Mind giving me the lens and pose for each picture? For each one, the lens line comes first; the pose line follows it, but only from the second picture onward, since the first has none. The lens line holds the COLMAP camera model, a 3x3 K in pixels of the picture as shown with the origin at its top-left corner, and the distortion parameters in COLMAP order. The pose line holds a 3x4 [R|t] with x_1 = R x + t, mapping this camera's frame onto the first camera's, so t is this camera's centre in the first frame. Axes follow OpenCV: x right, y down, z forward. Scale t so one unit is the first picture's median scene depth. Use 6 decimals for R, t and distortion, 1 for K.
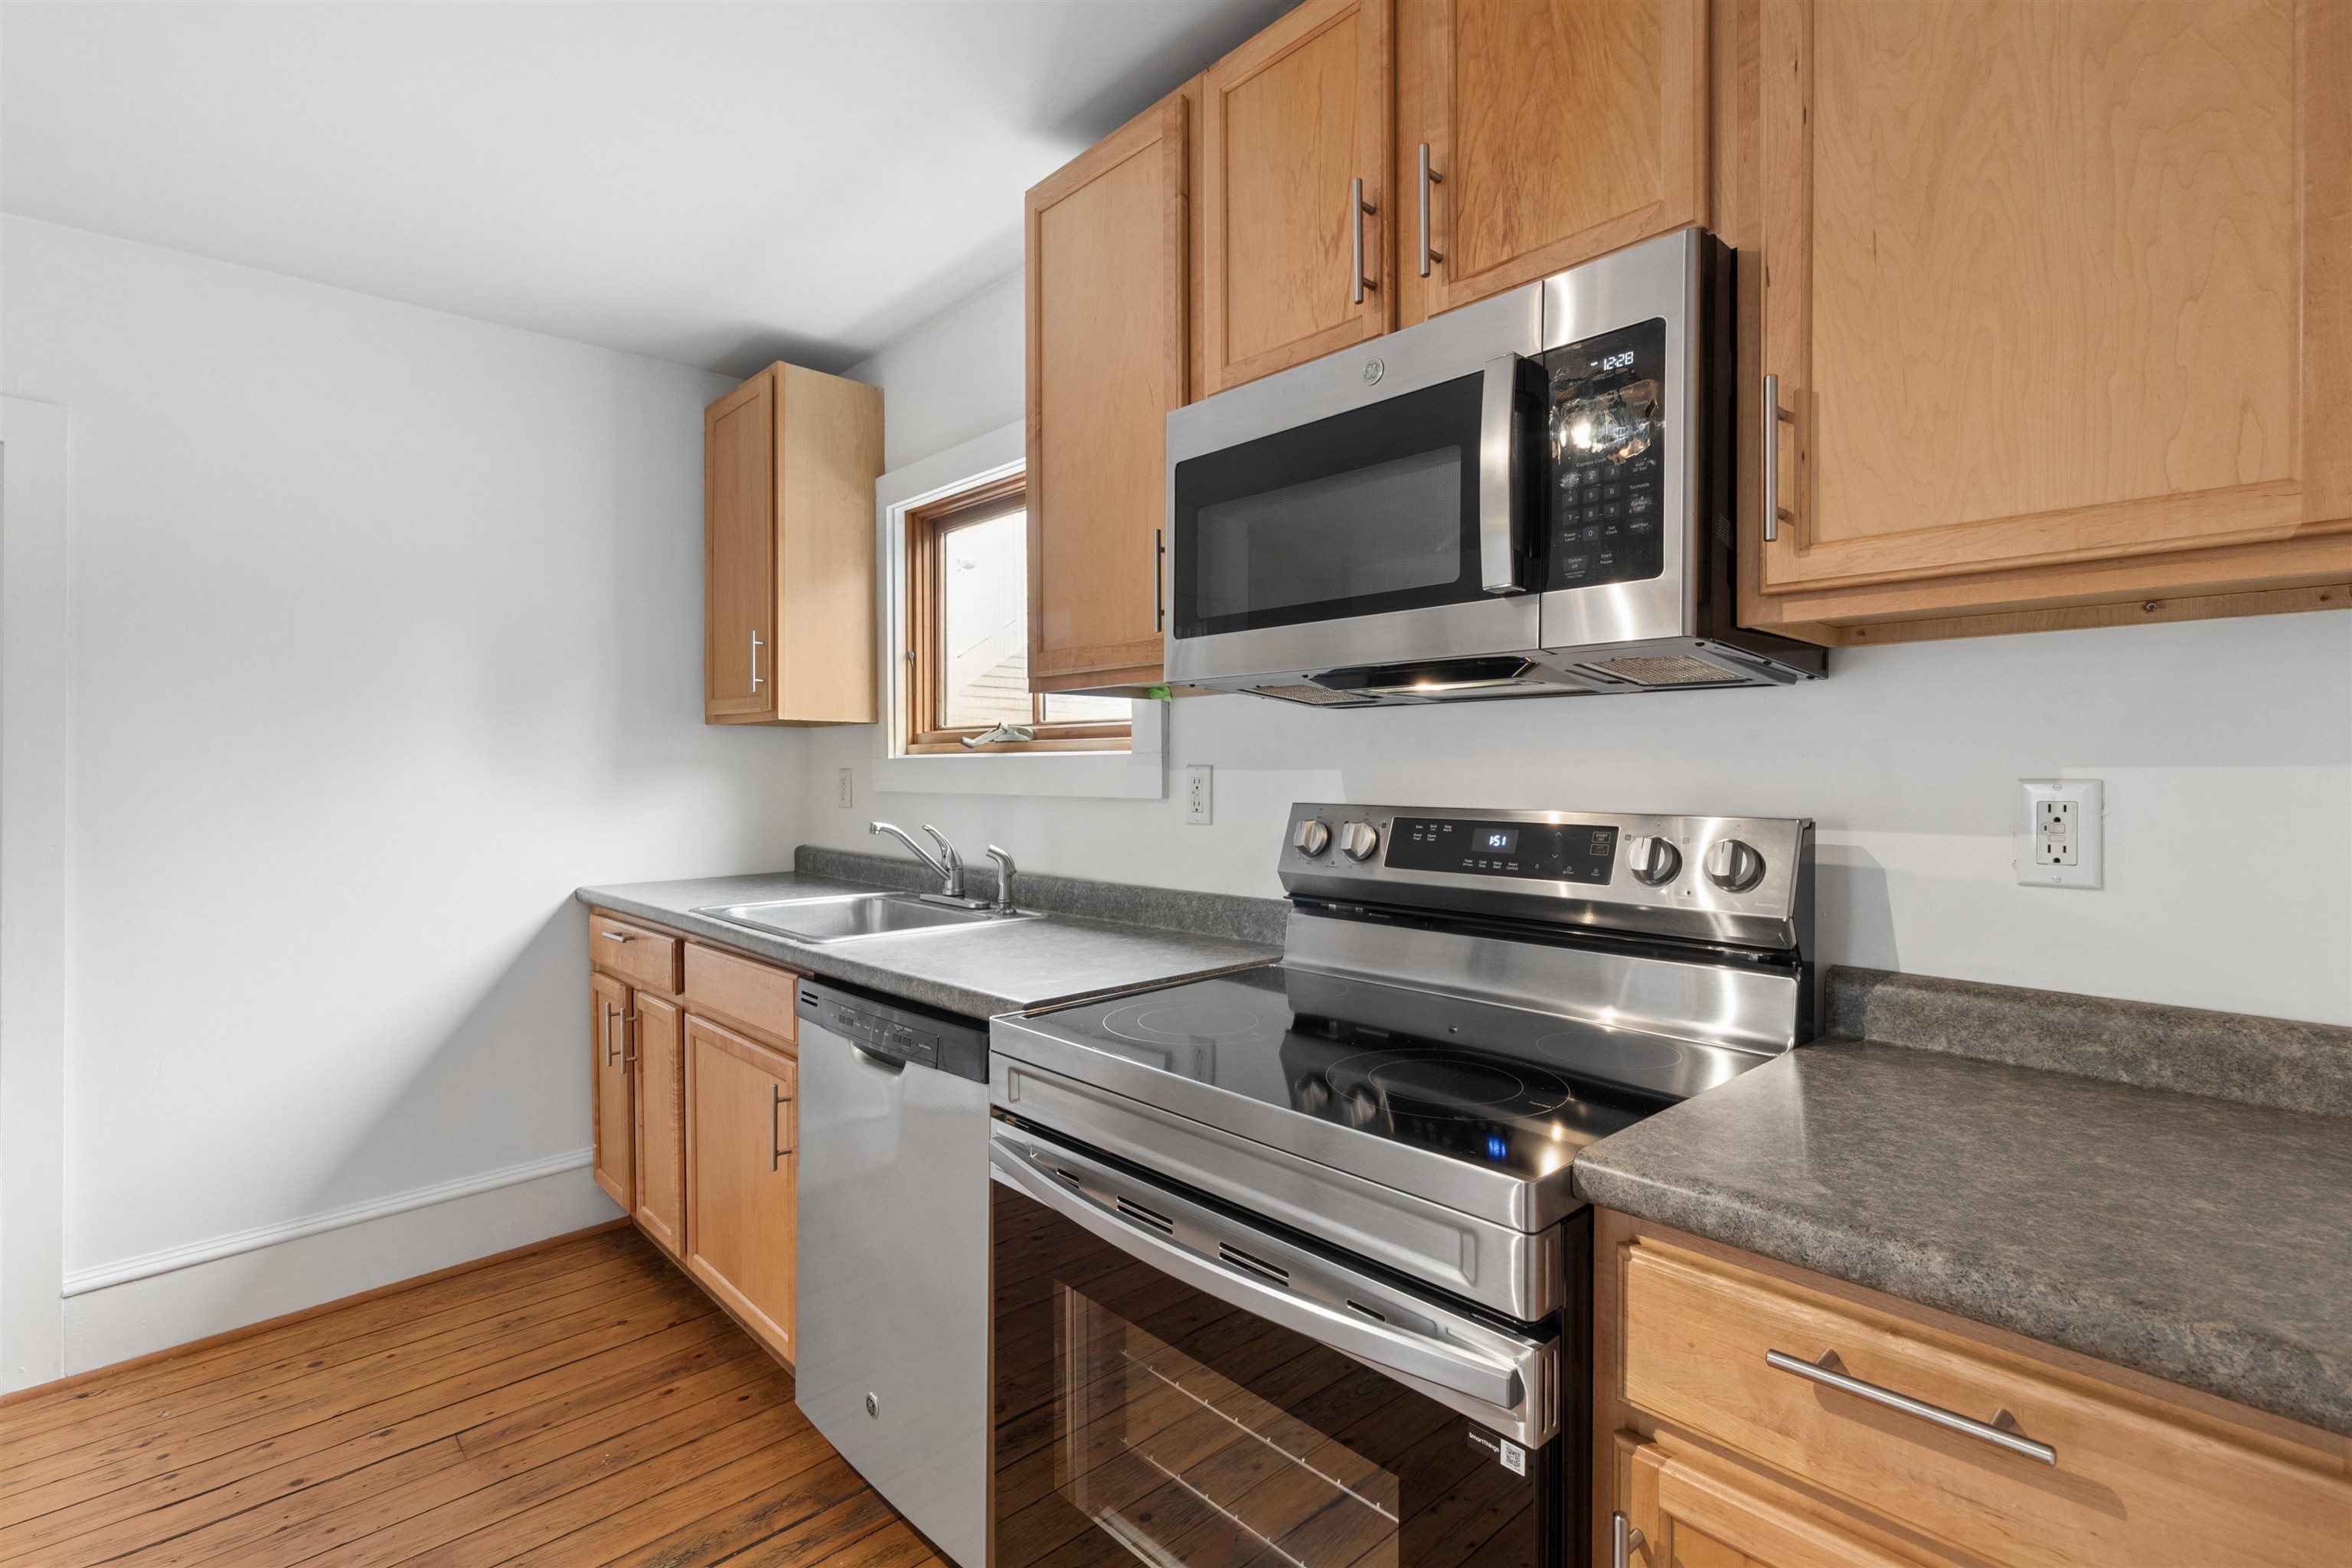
lens RADIAL K [[1087.4, 0, 1168.0], [0, 1087.4, 780.0], [0, 0, 1]] dist [-0.000021, 0.000169]
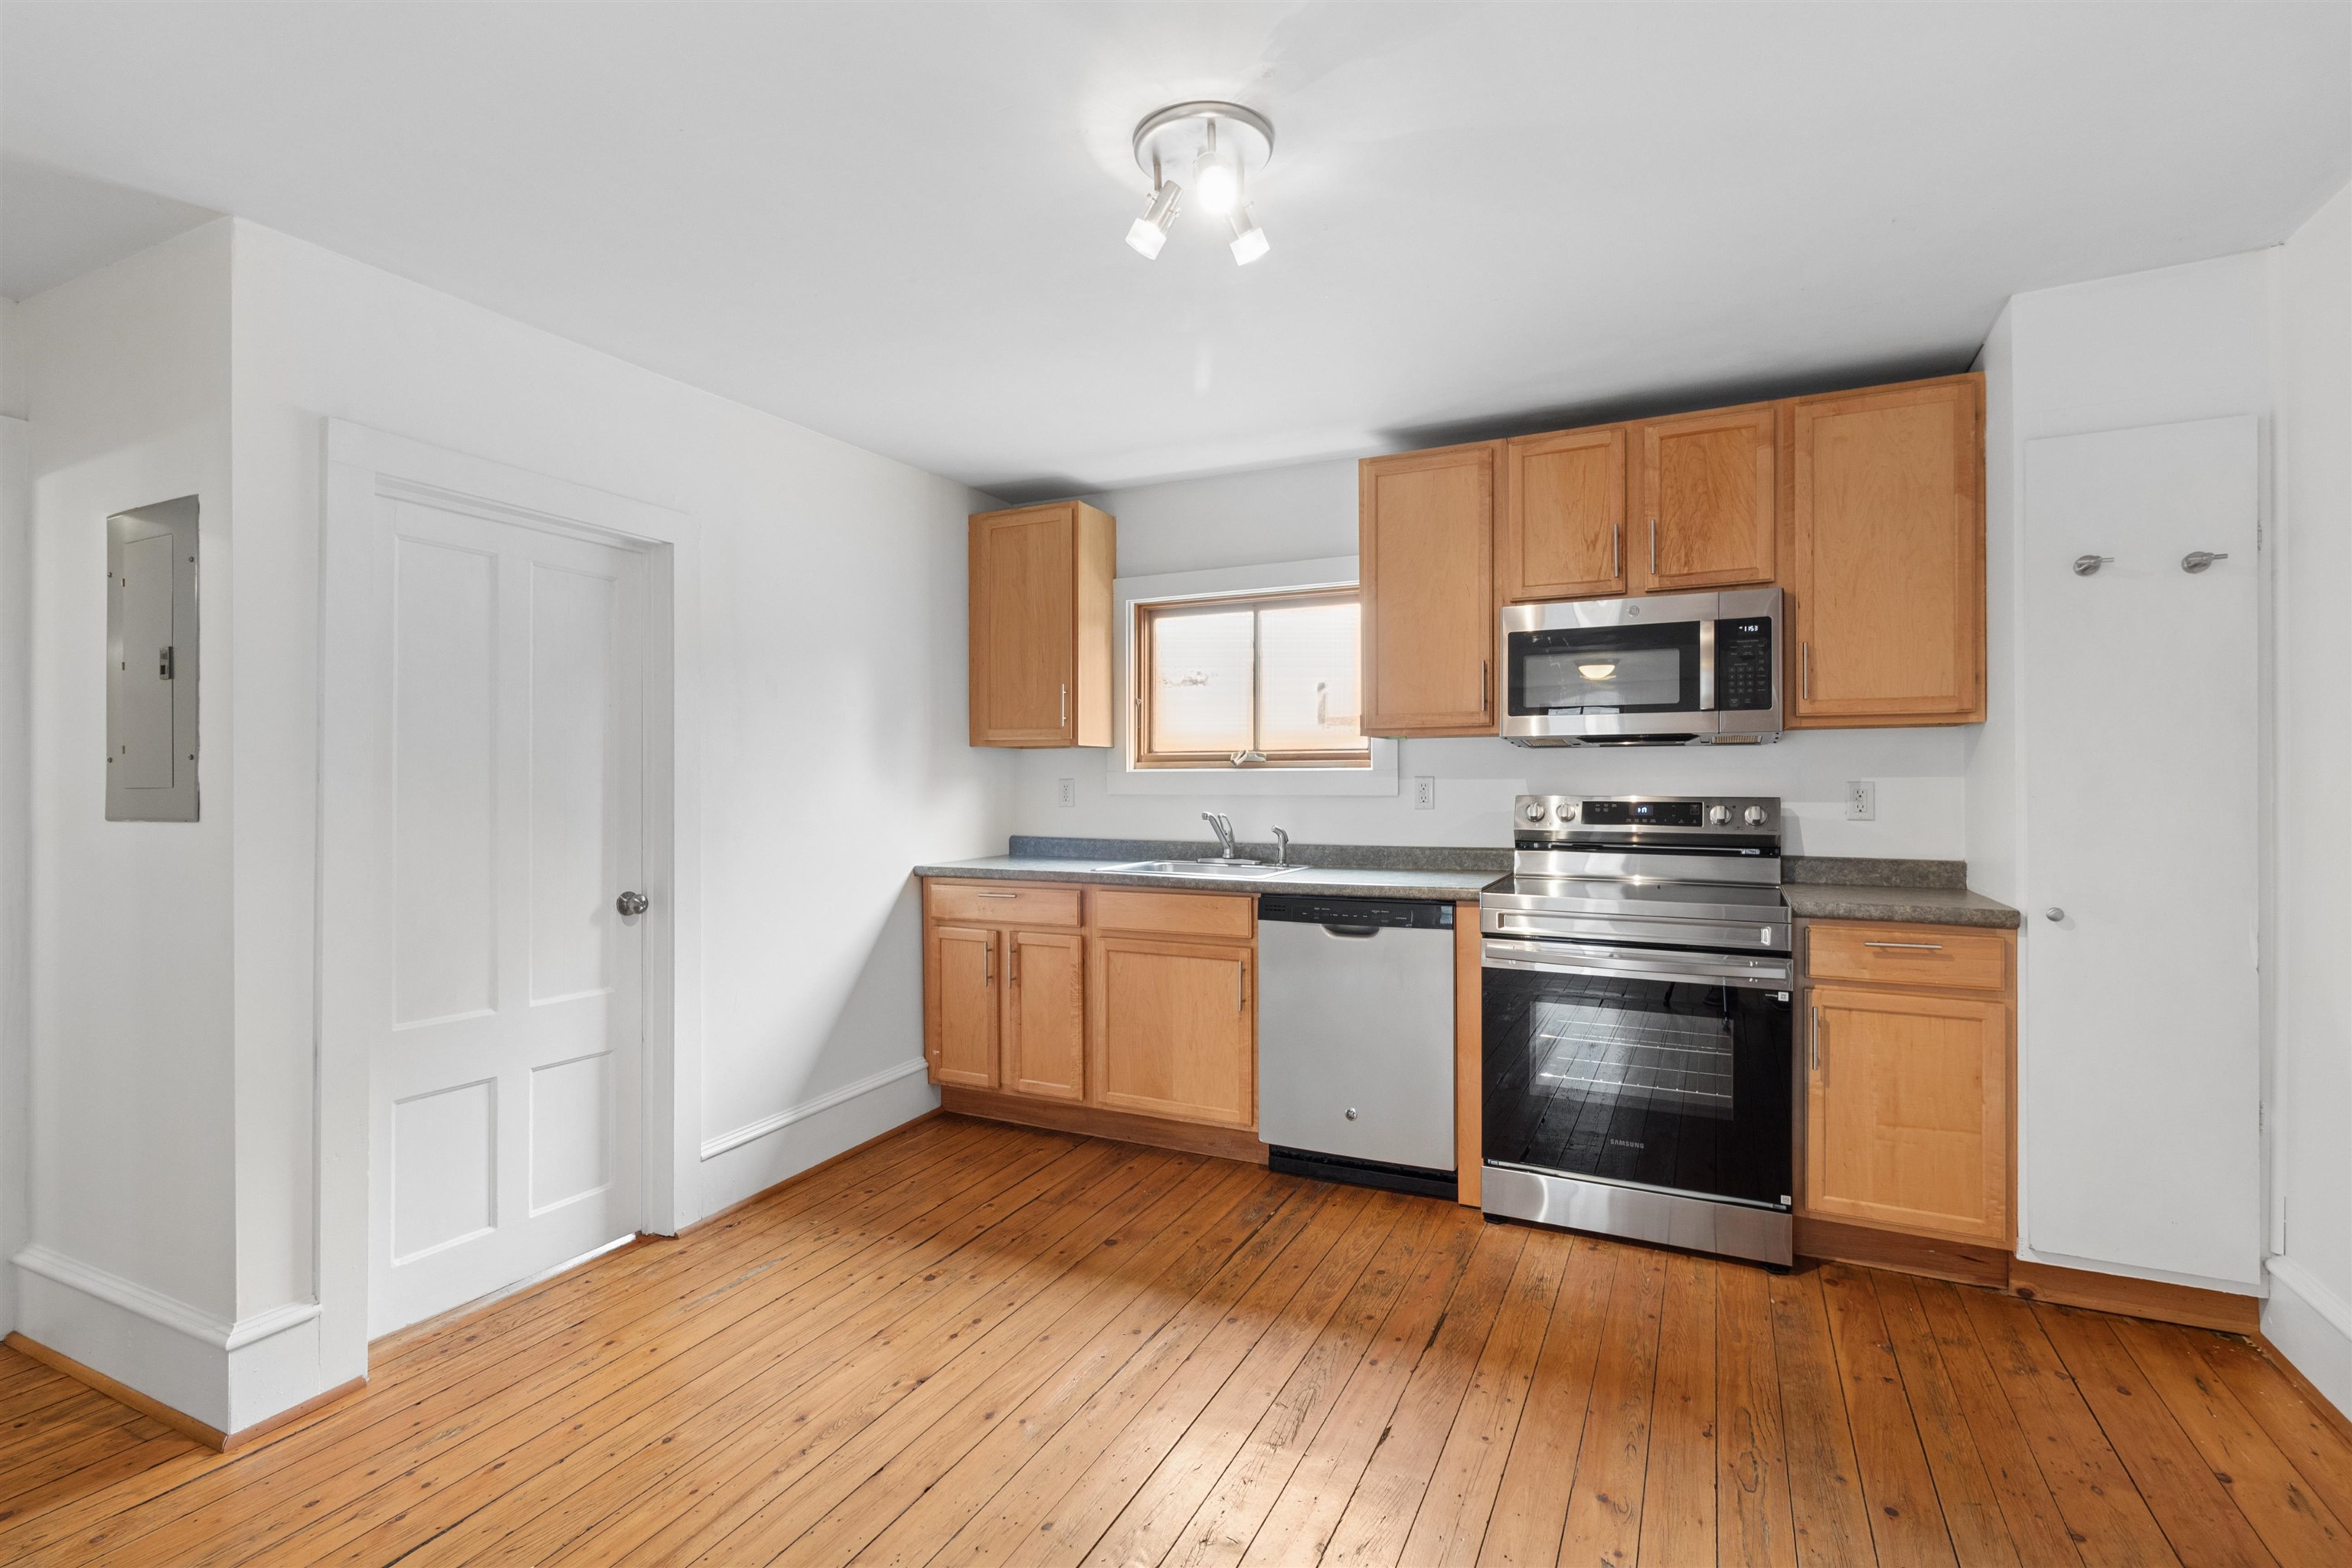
lens RADIAL K [[1087.4, 0, 1168.0], [0, 1087.4, 780.0], [0, 0, 1]] dist [-0.000021, 0.000169]
pose [[0.935363, -0.000957, 0.353689, -1.051528], [0.004450, 0.999949, -0.009064, 0.006964], [-0.353662, 0.010052, 0.935319, -0.564728]]
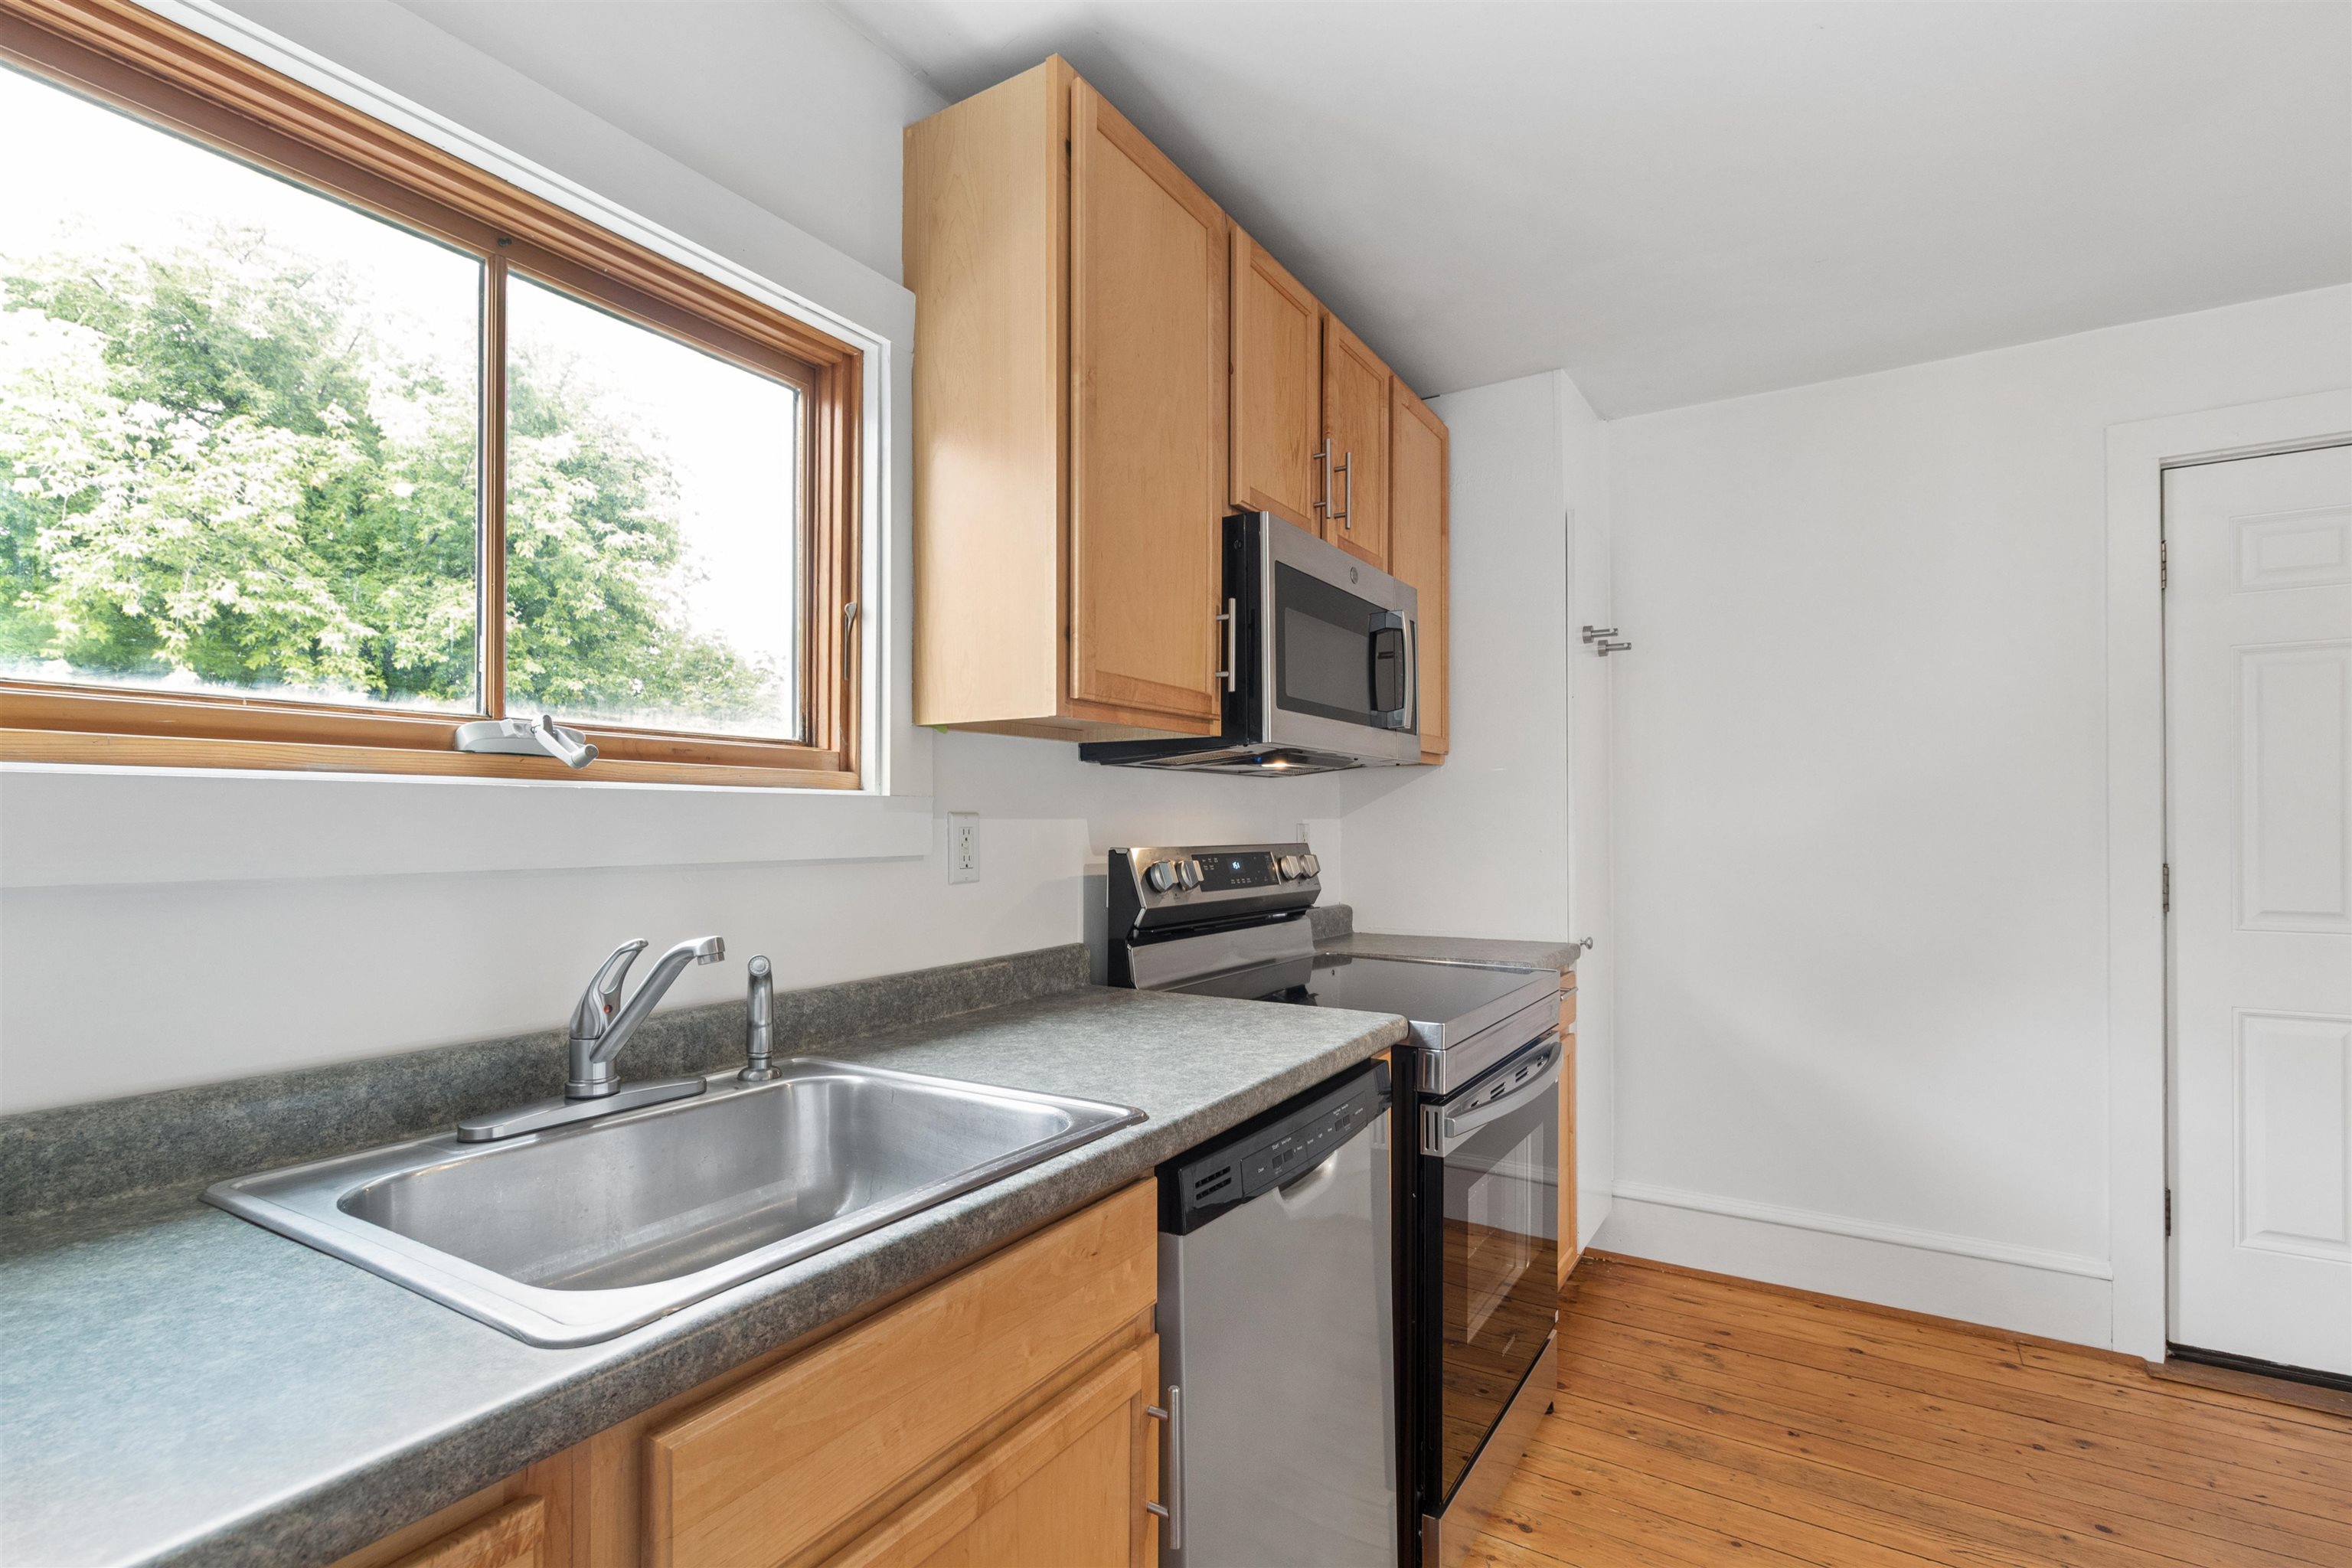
lens RADIAL K [[1093.4, 0, 1171.8], [0, 1093.4, 813.1], [0, 0, 1]] dist [-0.000318, -0.000063]
pose [[-0.258664, 0.010239, 0.965913, -0.869680], [0.010638, 0.999913, -0.007751, -0.005209], [-0.965909, 0.008270, -0.258751, 1.106509]]
